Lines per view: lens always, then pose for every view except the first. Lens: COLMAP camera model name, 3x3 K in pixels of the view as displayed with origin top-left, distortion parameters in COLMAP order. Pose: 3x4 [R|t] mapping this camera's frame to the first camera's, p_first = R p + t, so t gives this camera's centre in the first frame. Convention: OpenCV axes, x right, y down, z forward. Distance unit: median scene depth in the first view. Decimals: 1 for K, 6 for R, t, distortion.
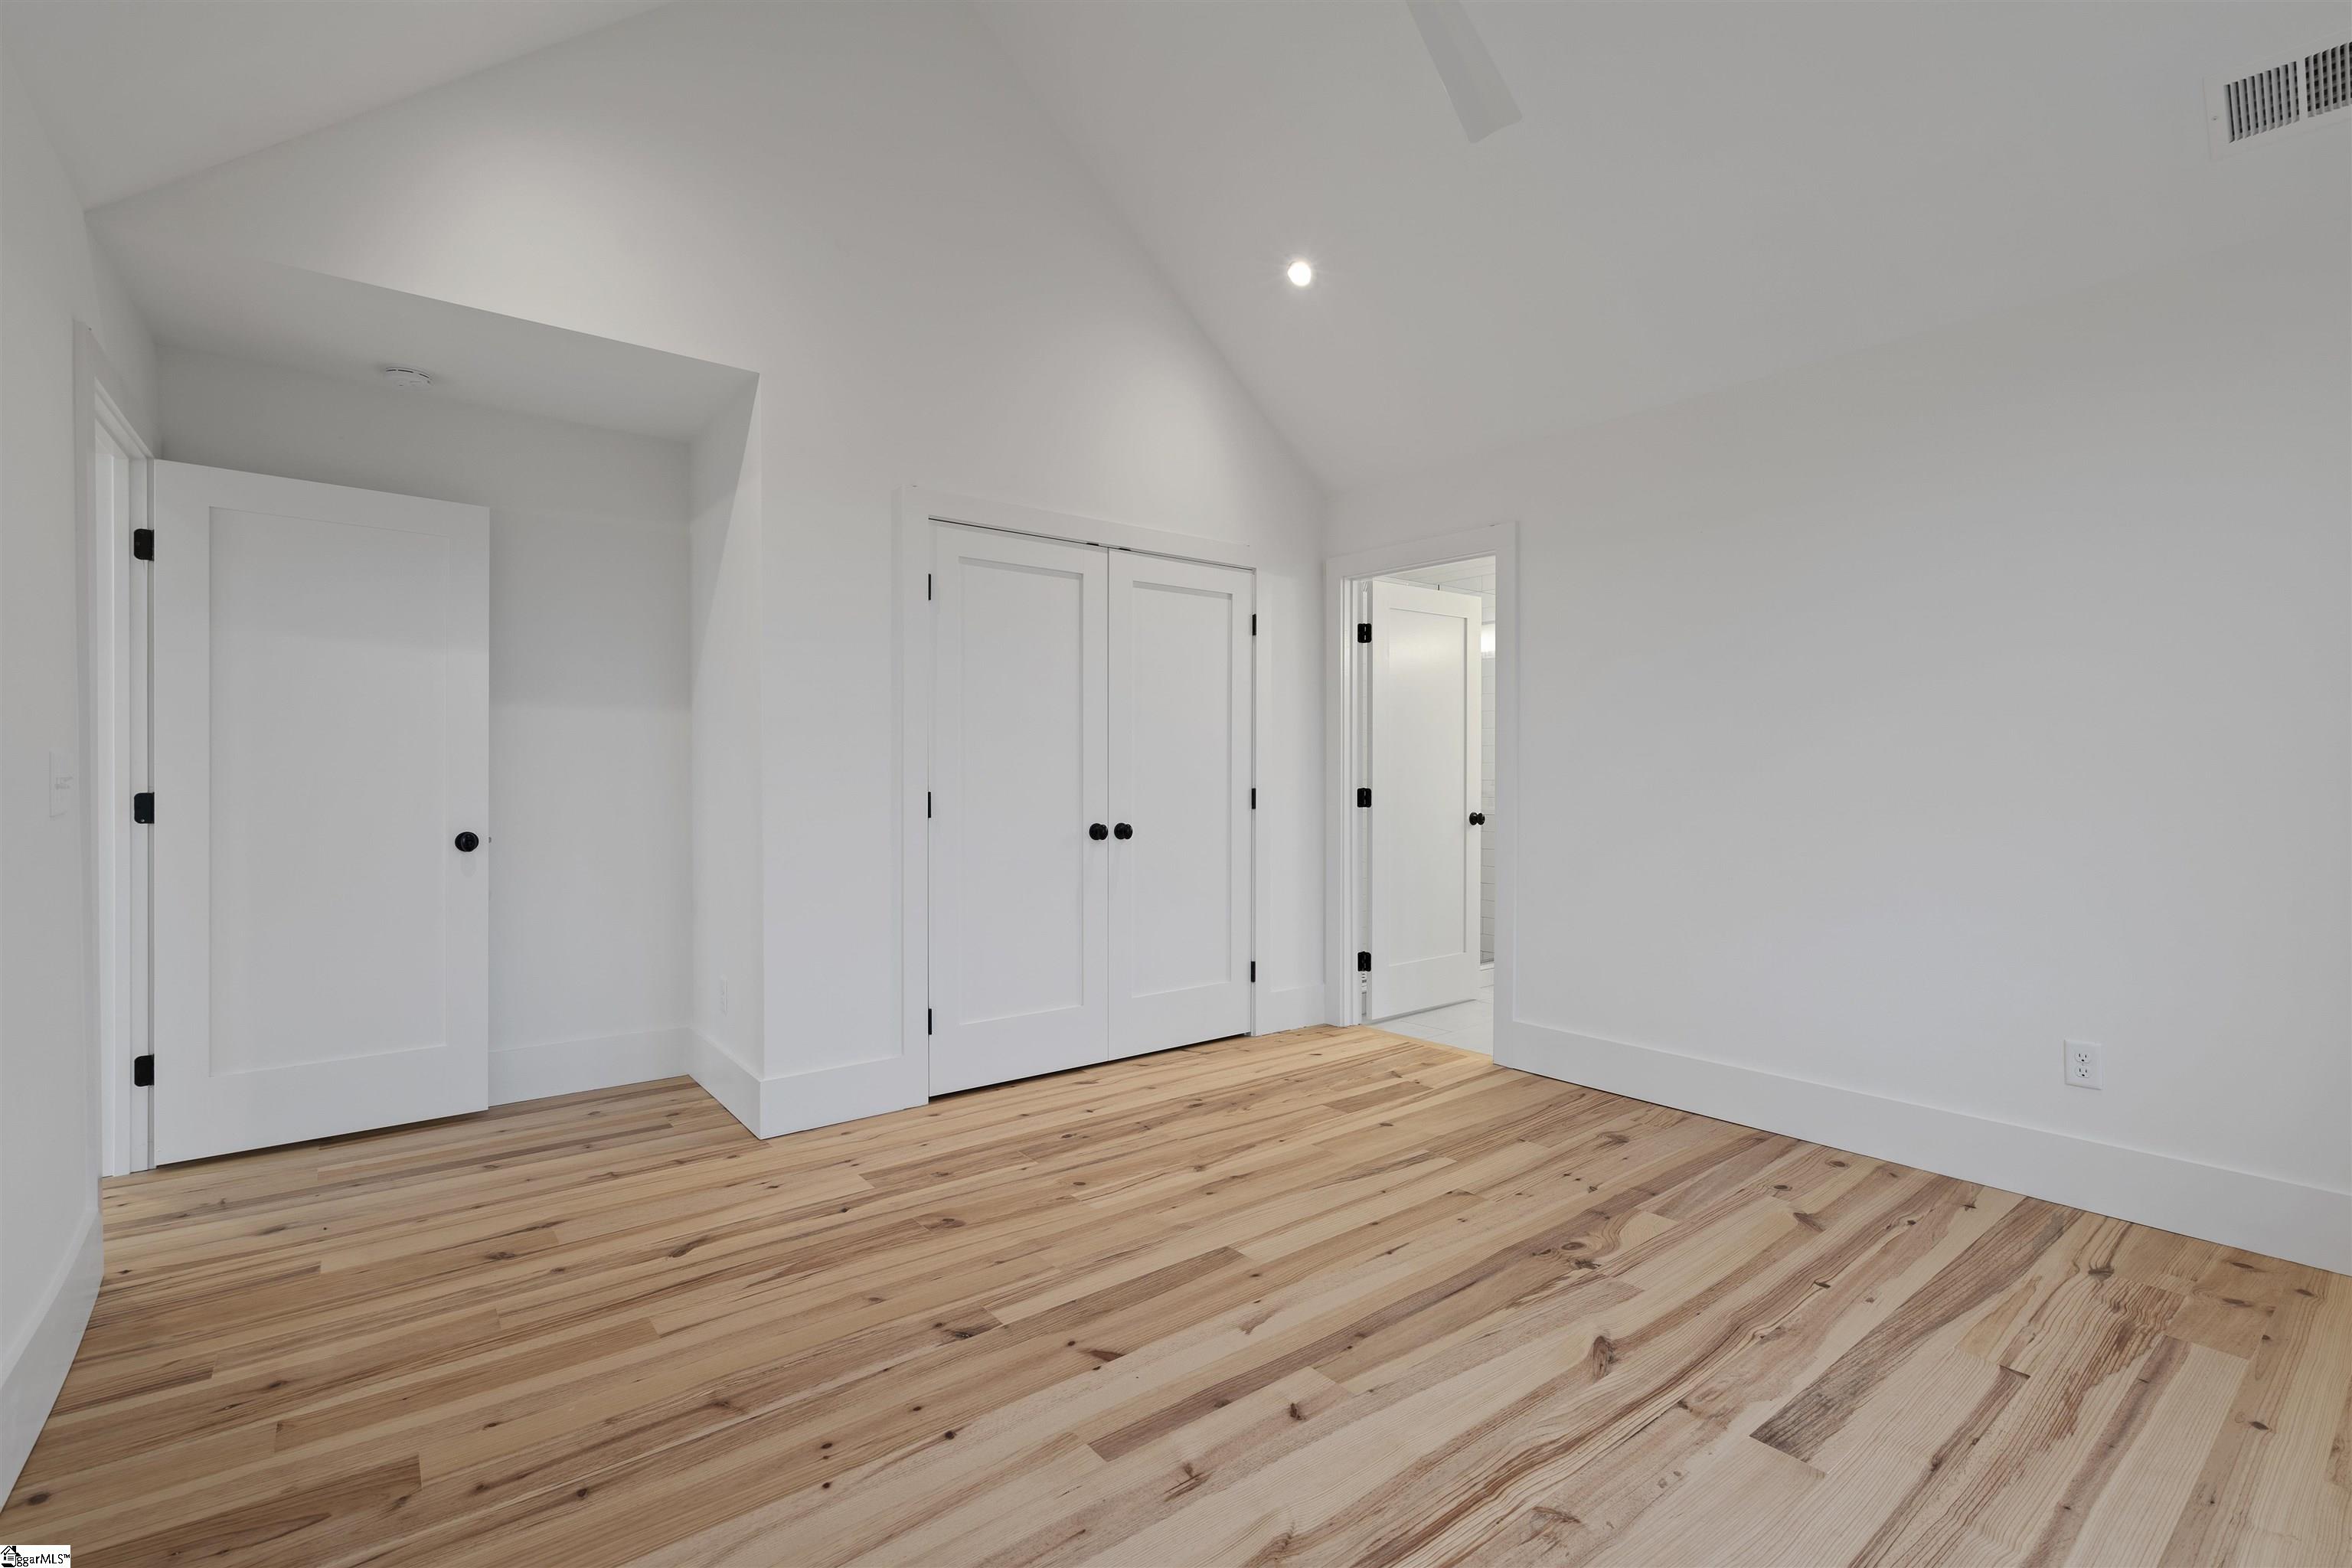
lens RADIAL K [[1076.8, 0, 1177.8], [0, 1076.8, 767.1], [0, 0, 1]] dist [-0.003133, 0.000254]
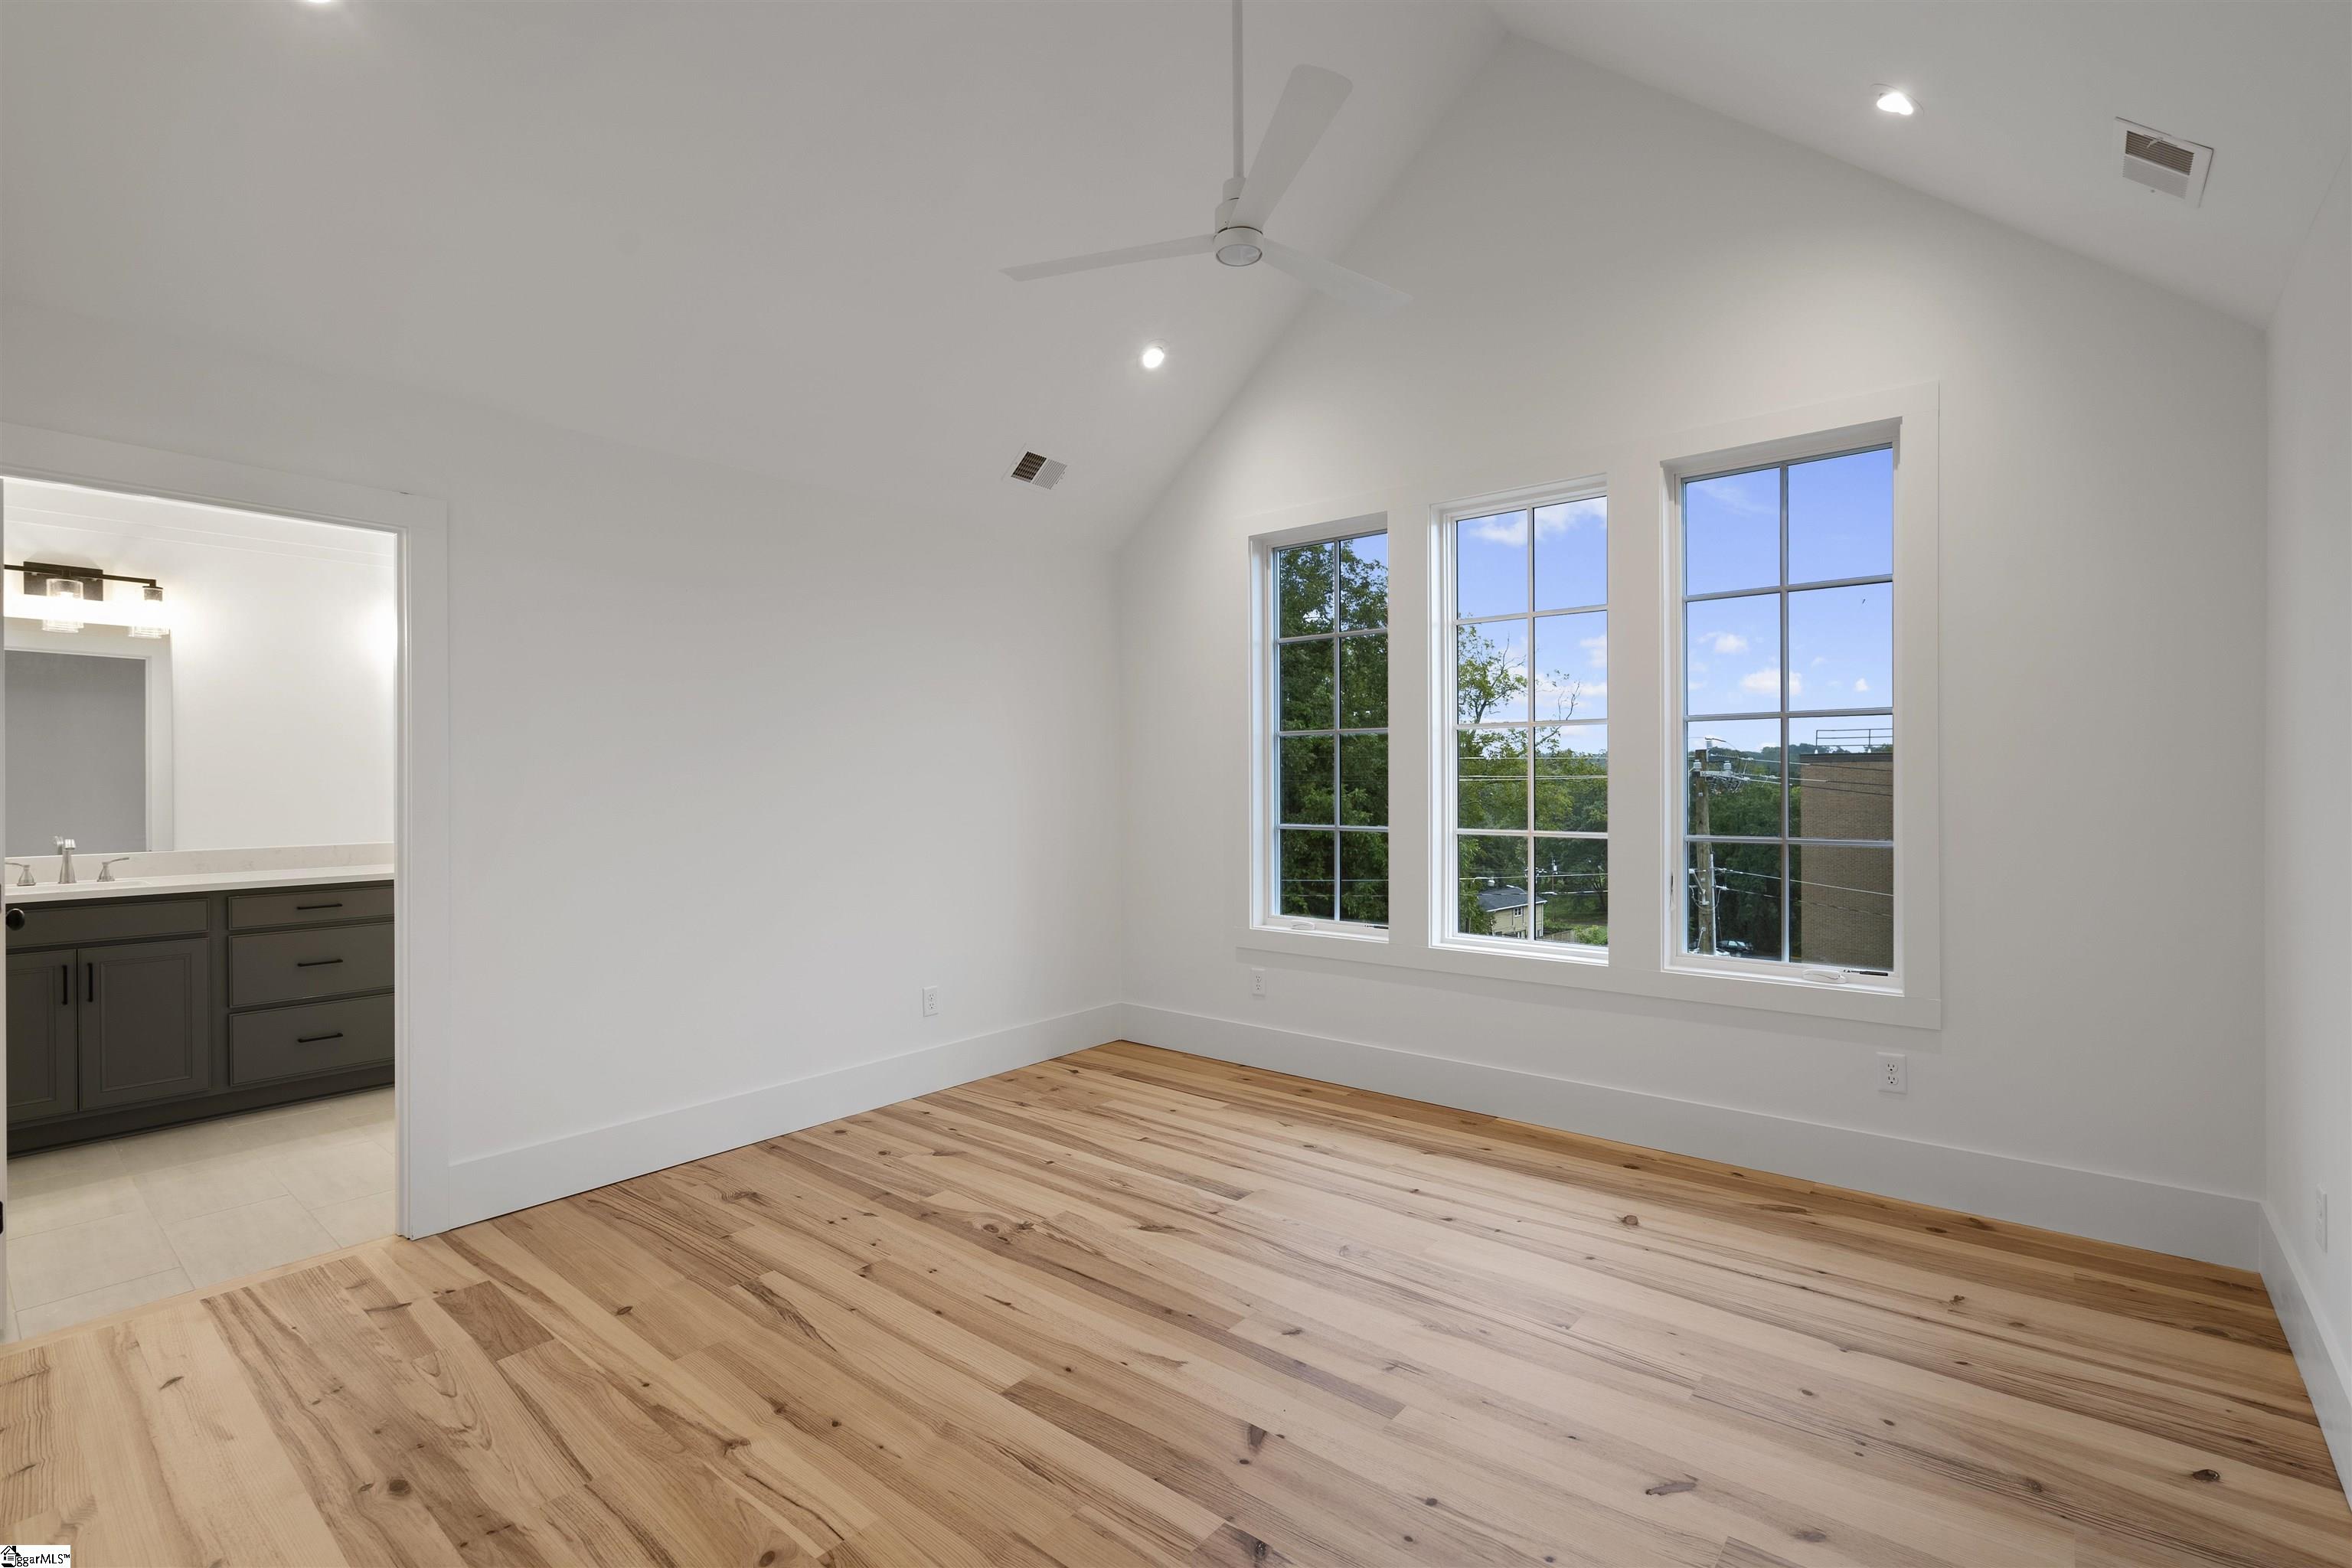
lens RADIAL K [[1076.8, 0, 1177.8], [0, 1076.8, 767.1], [0, 0, 1]] dist [-0.003133, 0.000254]
pose [[-0.221462, 0.013541, 0.975075, -0.798248], [0.001173, 0.999907, -0.013620, -0.047725], [-0.975168, -0.001873, -0.221457, 0.997469]]
